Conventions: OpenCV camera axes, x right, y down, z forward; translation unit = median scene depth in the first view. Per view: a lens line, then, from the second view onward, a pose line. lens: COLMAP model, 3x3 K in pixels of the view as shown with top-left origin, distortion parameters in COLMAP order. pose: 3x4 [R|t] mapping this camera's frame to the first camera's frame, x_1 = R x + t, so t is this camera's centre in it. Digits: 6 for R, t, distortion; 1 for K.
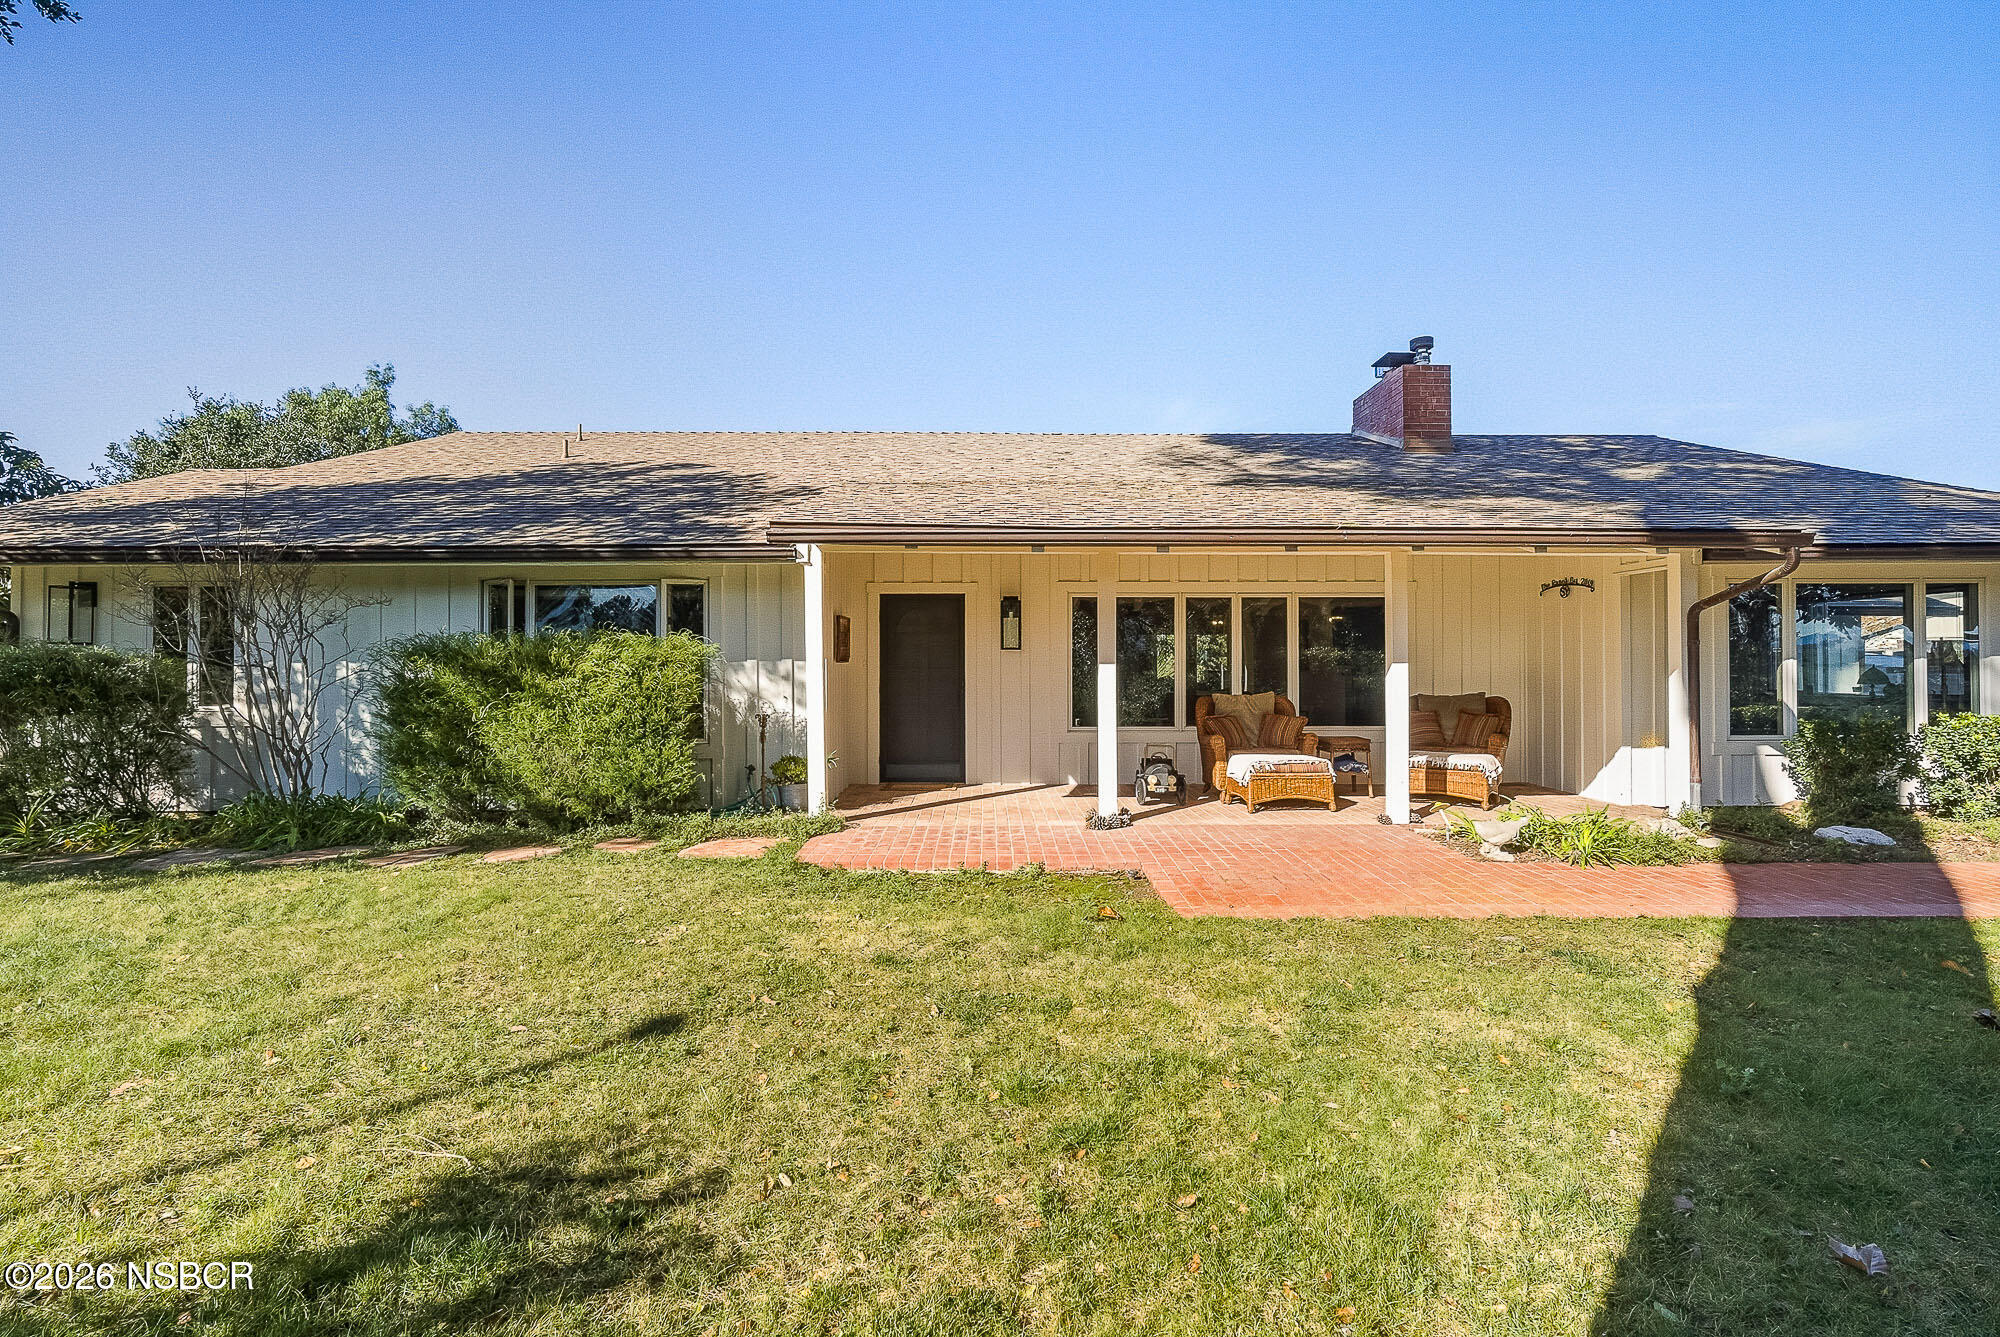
lens RADIAL K [[925.9, 0, 1000.0], [0, 925.9, 668.5], [0, 0, 1]] dist [-0.000817, -0.000192]
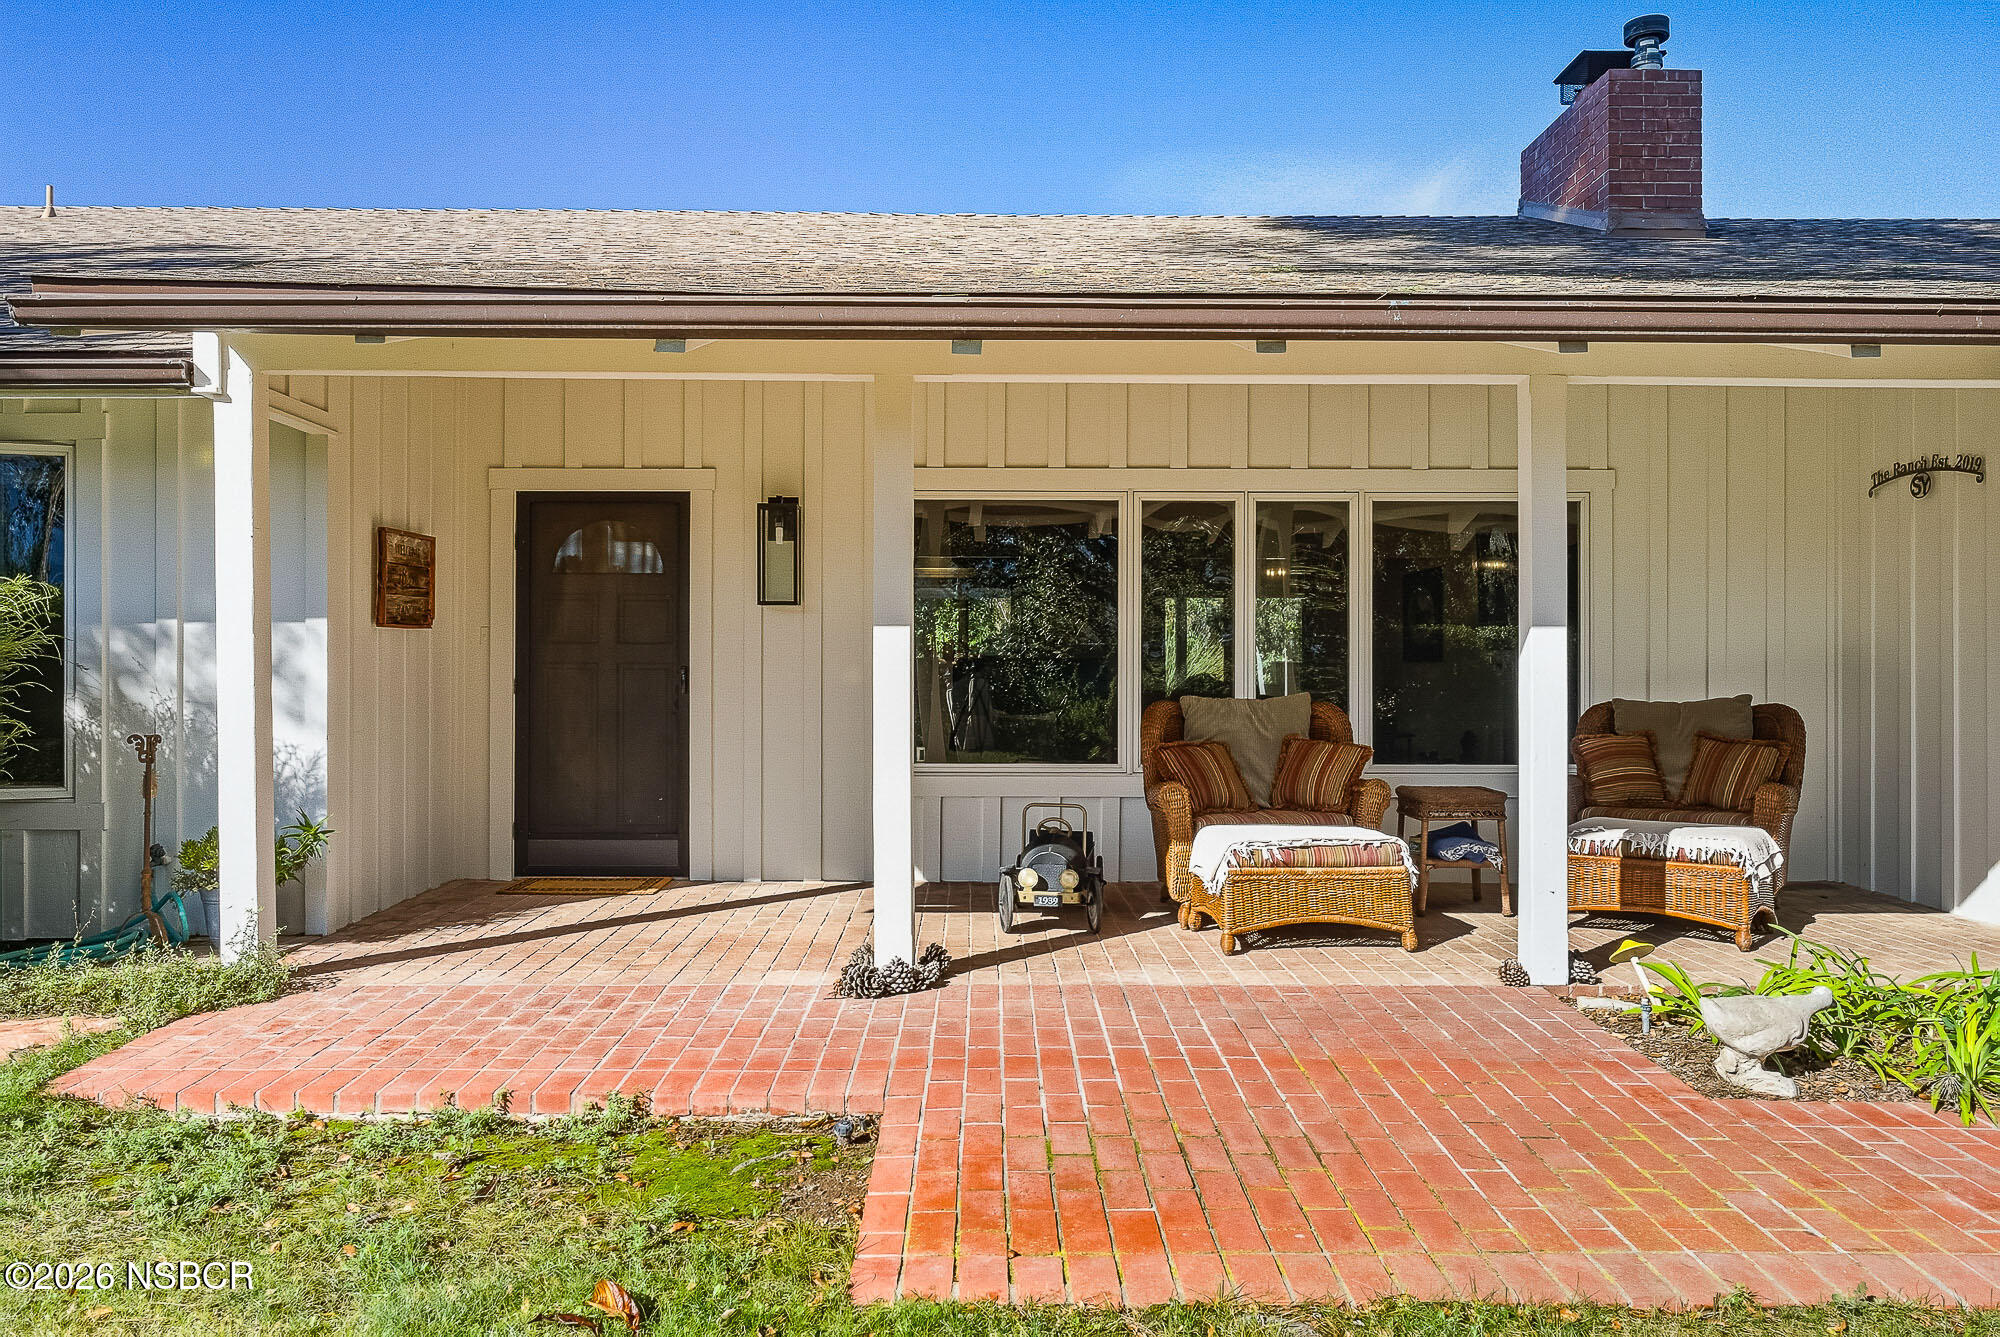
lens RADIAL K [[1485.8, 0, 1000.0], [0, 1485.8, 668.5], [0, 0, 1]] dist [0.004802, 0.002992]
pose [[0.999981, 0.003518, -0.005071, 0.154103], [-0.003517, 0.999994, 0.000234, 0.014456], [0.005072, -0.000216, 0.999987, 0.253728]]
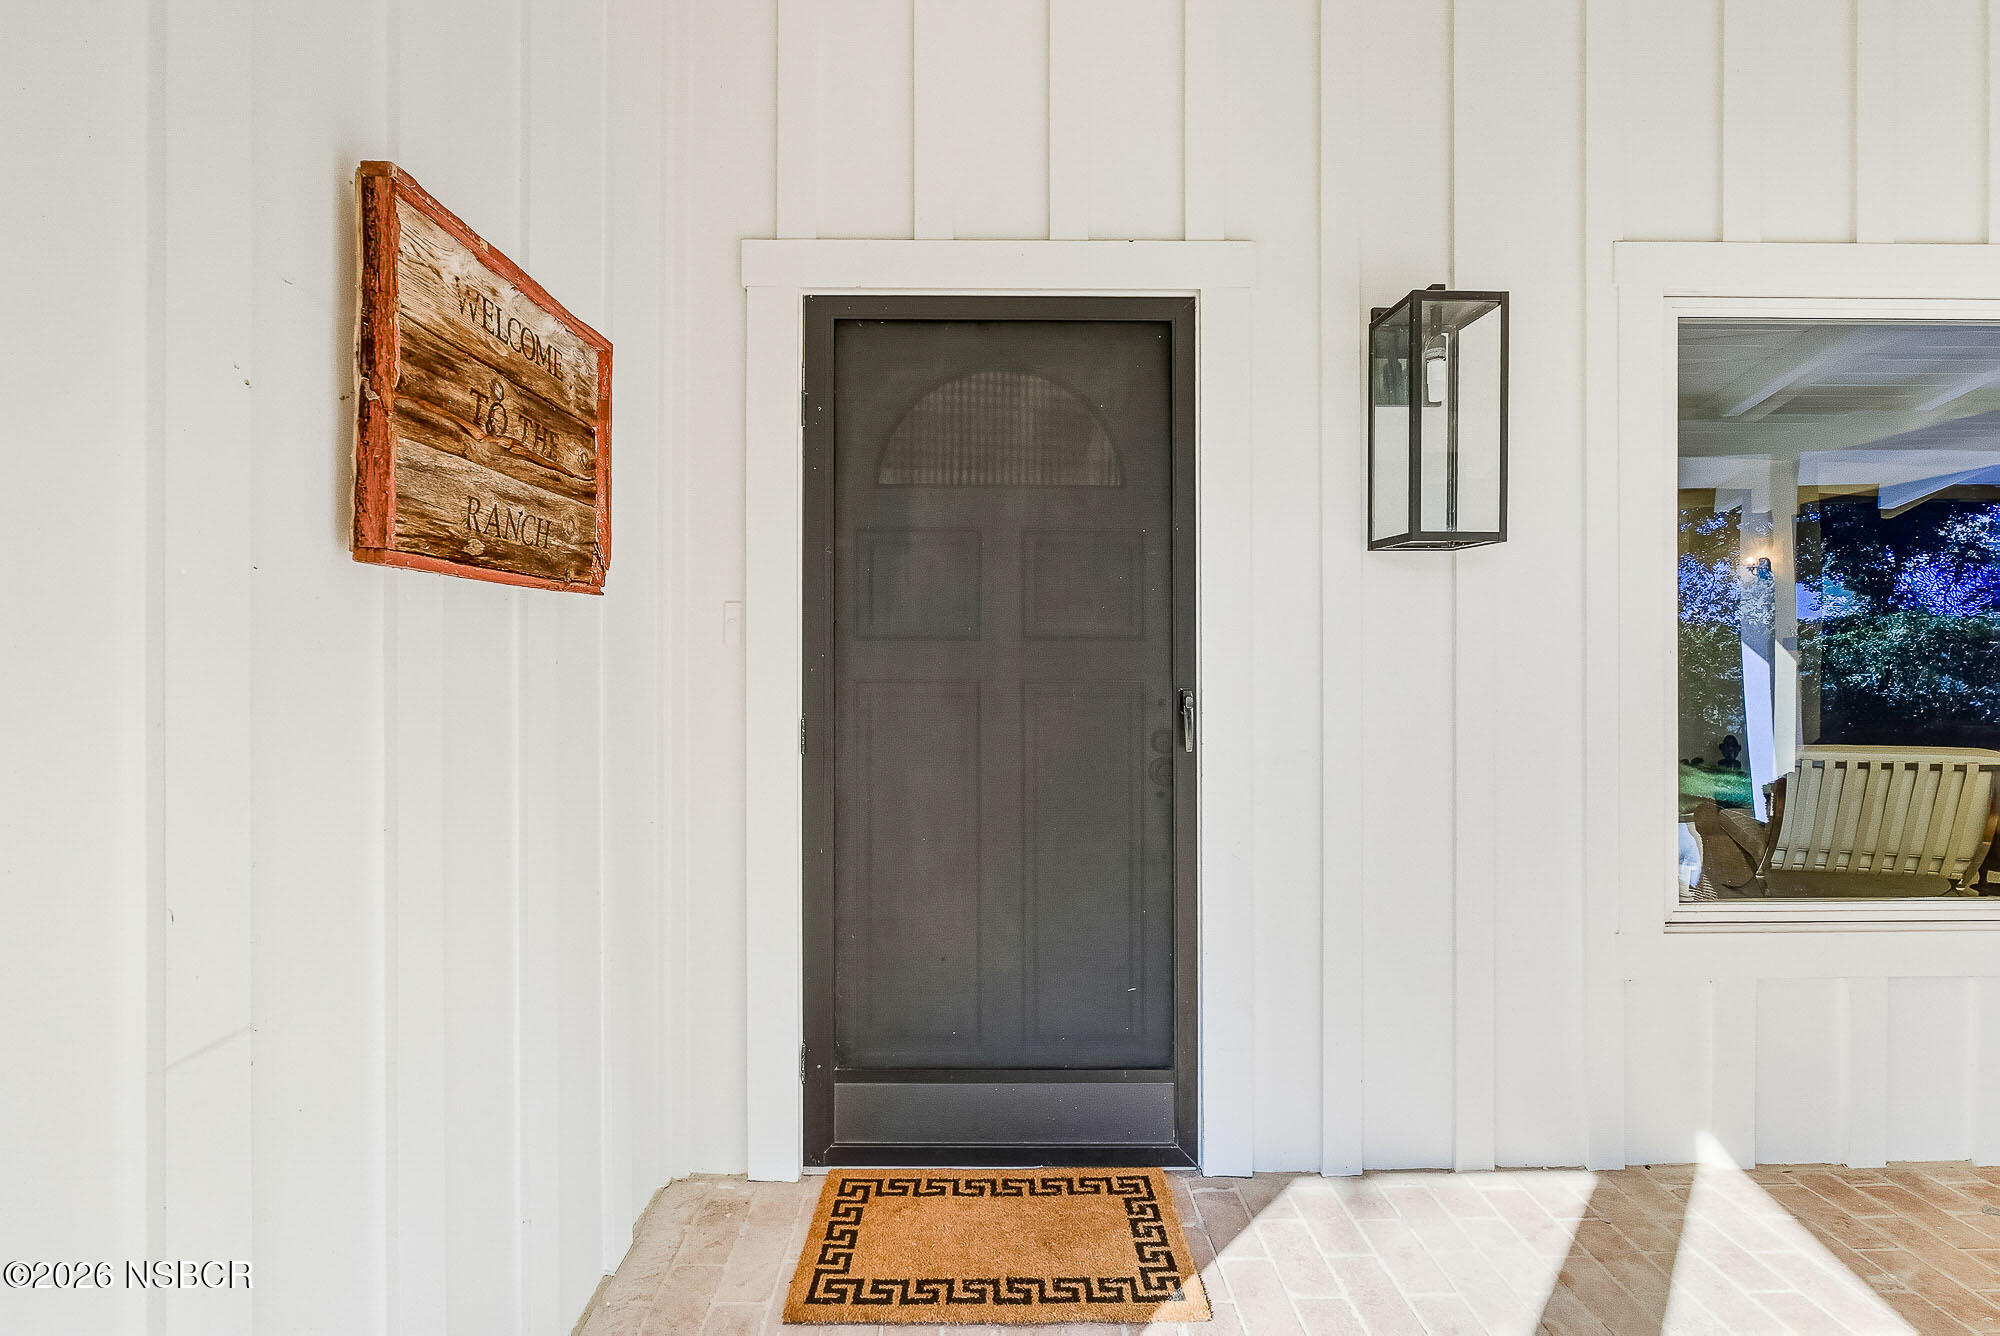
lens RADIAL K [[925.9, 0, 1000.0], [0, 925.9, 668.0], [0, 0, 1]] dist [-0.000817, -0.000192]
pose [[0.999960, -0.001658, -0.008830, -0.096921], [0.001661, 0.999999, 0.000309, 0.007496], [0.008829, -0.000323, 0.999961, 0.925511]]
